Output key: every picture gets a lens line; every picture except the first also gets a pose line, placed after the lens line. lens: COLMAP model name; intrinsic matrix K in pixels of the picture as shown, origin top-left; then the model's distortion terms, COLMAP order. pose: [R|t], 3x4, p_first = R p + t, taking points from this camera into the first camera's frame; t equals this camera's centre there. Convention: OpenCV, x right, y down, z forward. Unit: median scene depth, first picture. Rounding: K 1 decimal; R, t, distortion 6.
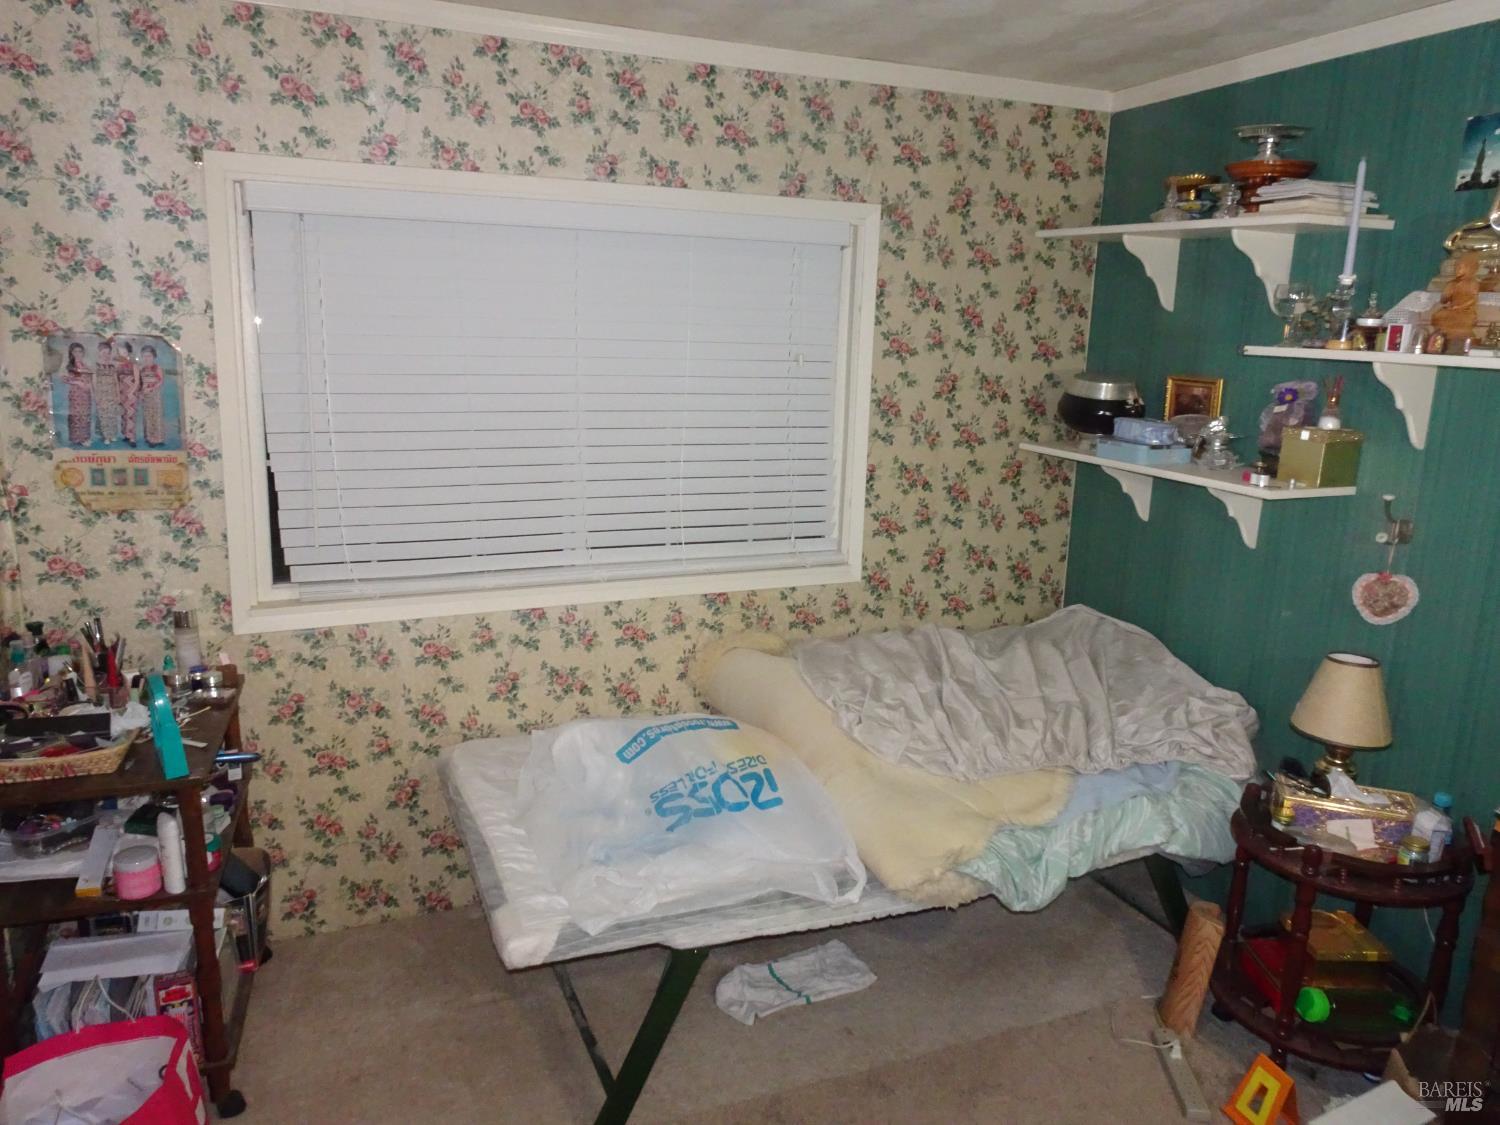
lens RADIAL K [[1065.5, 0, 753.0], [0, 1065.5, 566.3], [0, 0, 1]] dist [0.009091, -0.004362]
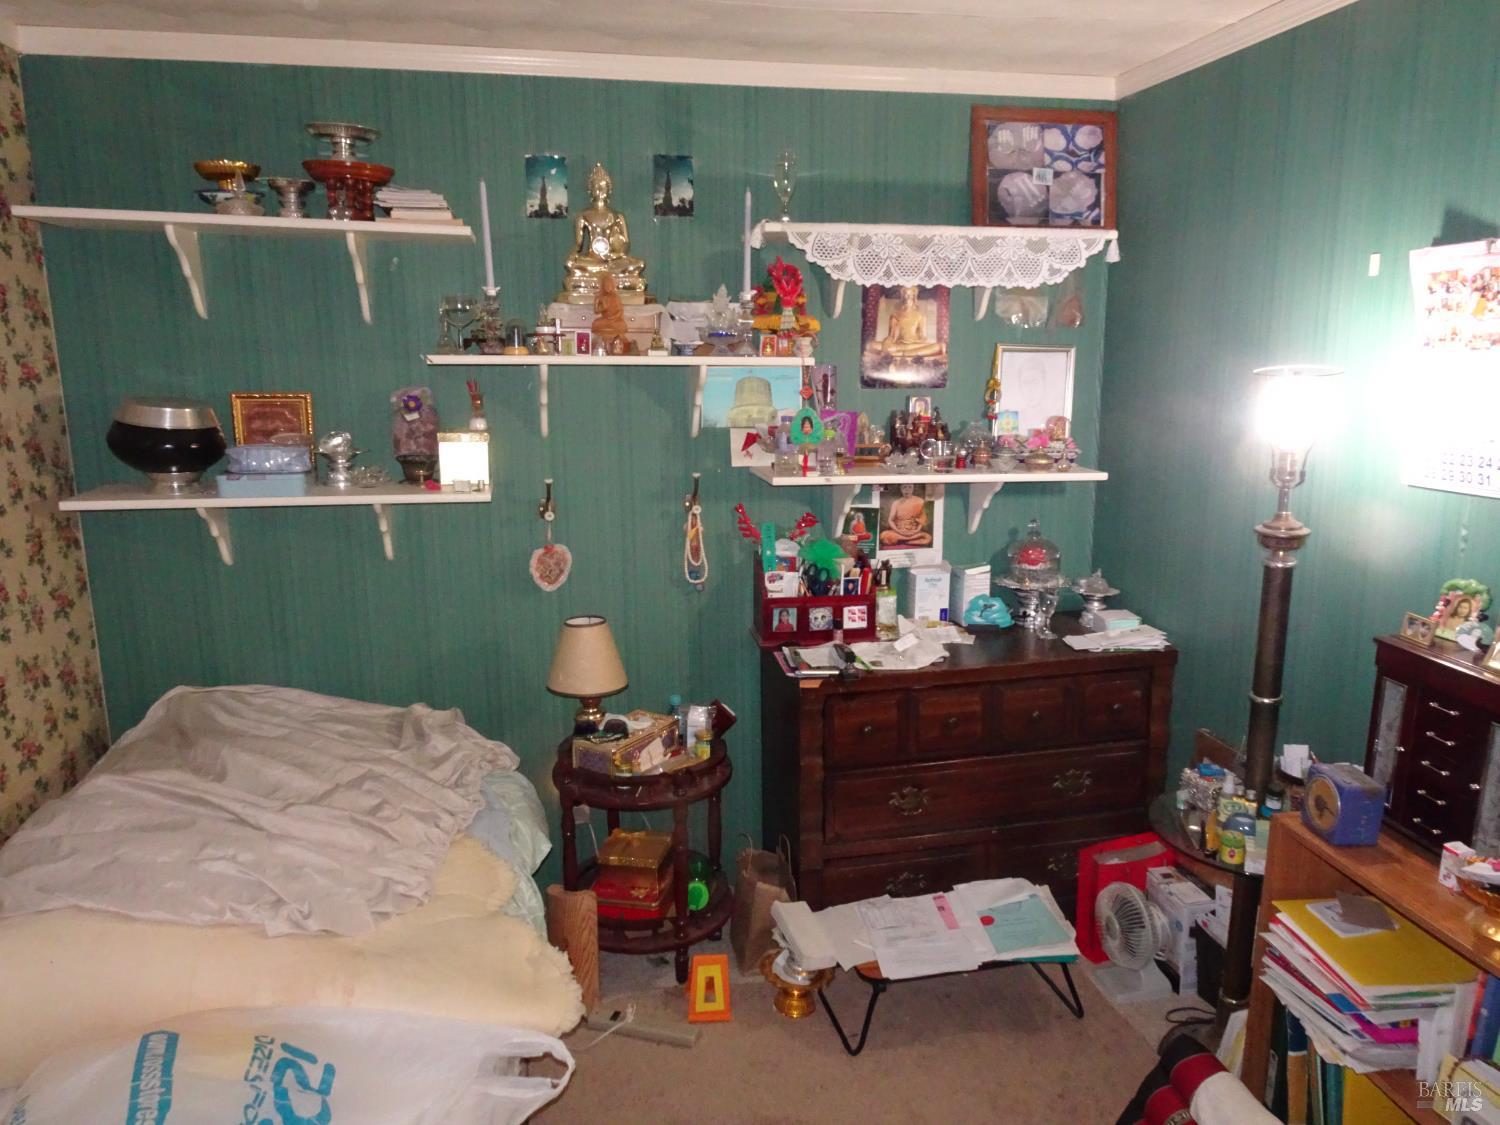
lens RADIAL K [[1065.5, 0, 758.8], [0, 1065.5, 561.3], [0, 0, 1]] dist [0.009091, -0.004362]
pose [[0.198944, -0.228904, 0.952903, -0.478092], [0.224016, 0.957218, 0.183171, -0.142068], [-0.954064, 0.177024, 0.241711, 0.523909]]
